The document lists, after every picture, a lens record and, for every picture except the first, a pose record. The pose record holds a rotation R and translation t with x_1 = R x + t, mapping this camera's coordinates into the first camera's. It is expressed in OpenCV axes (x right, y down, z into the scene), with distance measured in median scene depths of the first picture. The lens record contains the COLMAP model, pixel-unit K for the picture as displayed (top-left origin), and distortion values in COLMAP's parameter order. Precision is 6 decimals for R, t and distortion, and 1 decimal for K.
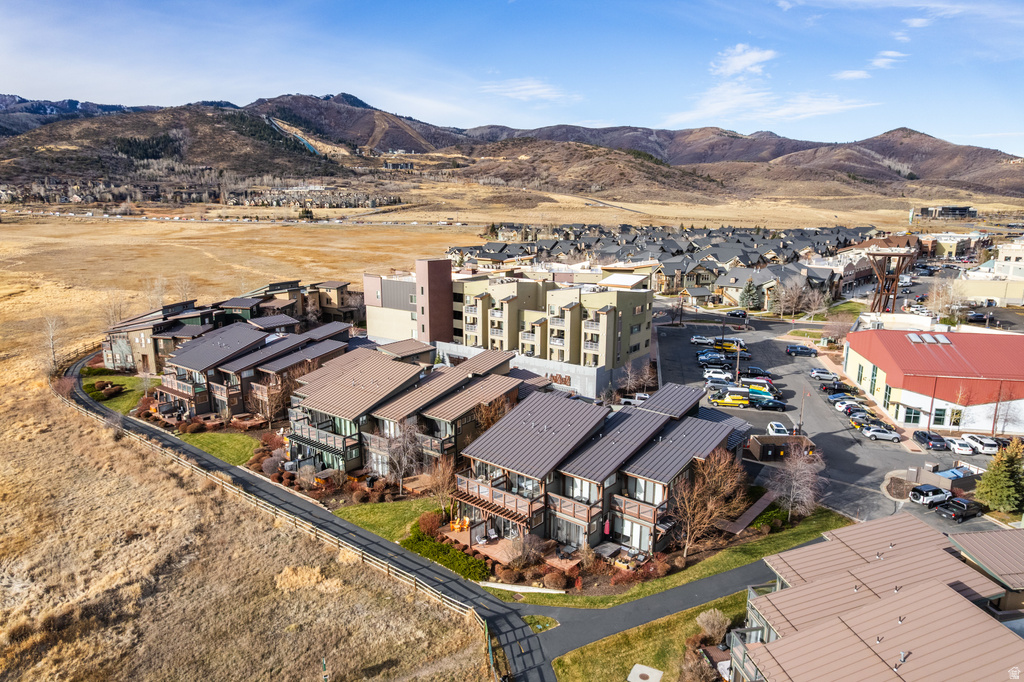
lens RADIAL K [[660.5, 0, 510.5], [0, 660.5, 331.1], [0, 0, 1]] dist [-0.087138, 0.079657]
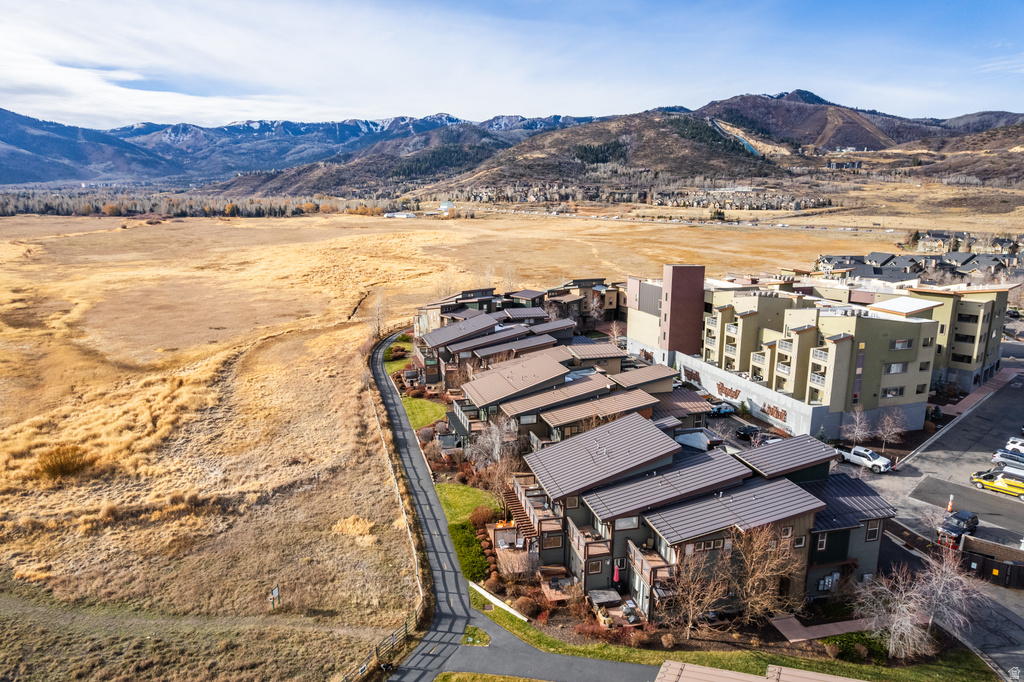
lens RADIAL K [[660.5, 0, 510.5], [0, 660.5, 331.1], [0, 0, 1]] dist [-0.087138, 0.079657]
pose [[0.799175, 0.113690, -0.590249, 0.032863], [-0.114608, 0.992757, 0.036044, -0.002594], [0.590071, 0.038842, 0.806416, 0.012272]]
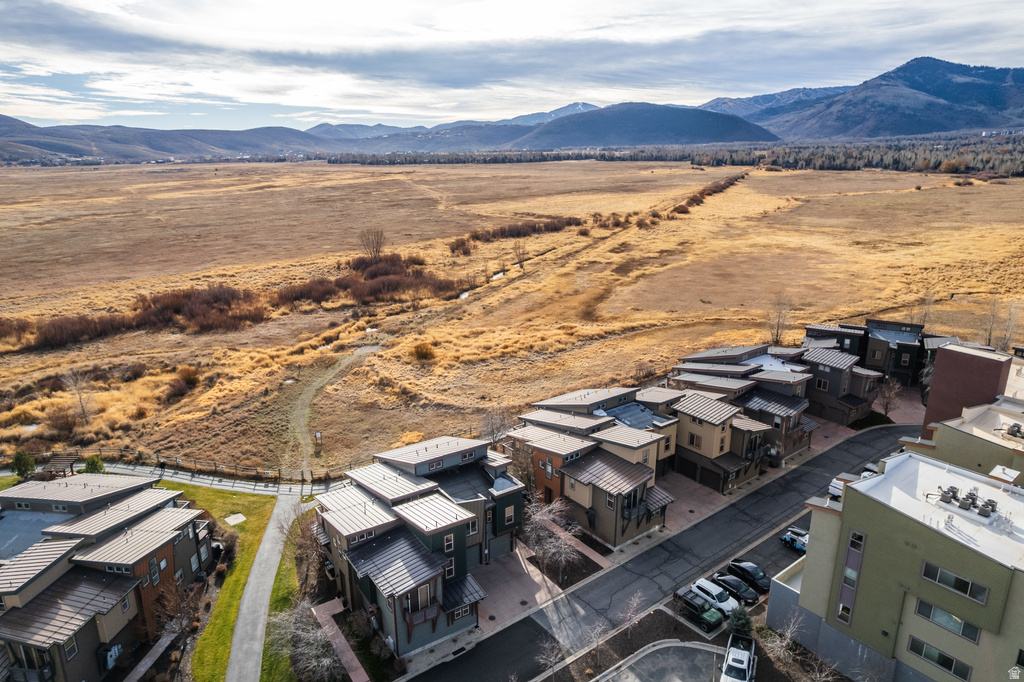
lens RADIAL K [[665.3, 0, 510.6], [0, 665.3, 338.5], [0, 0, 1]] dist [-0.079278, 0.069322]
pose [[-0.273156, 0.262356, -0.925503, 0.073071], [-0.185302, 0.929723, 0.318243, -0.030381], [0.943954, 0.258428, -0.205344, 0.093047]]
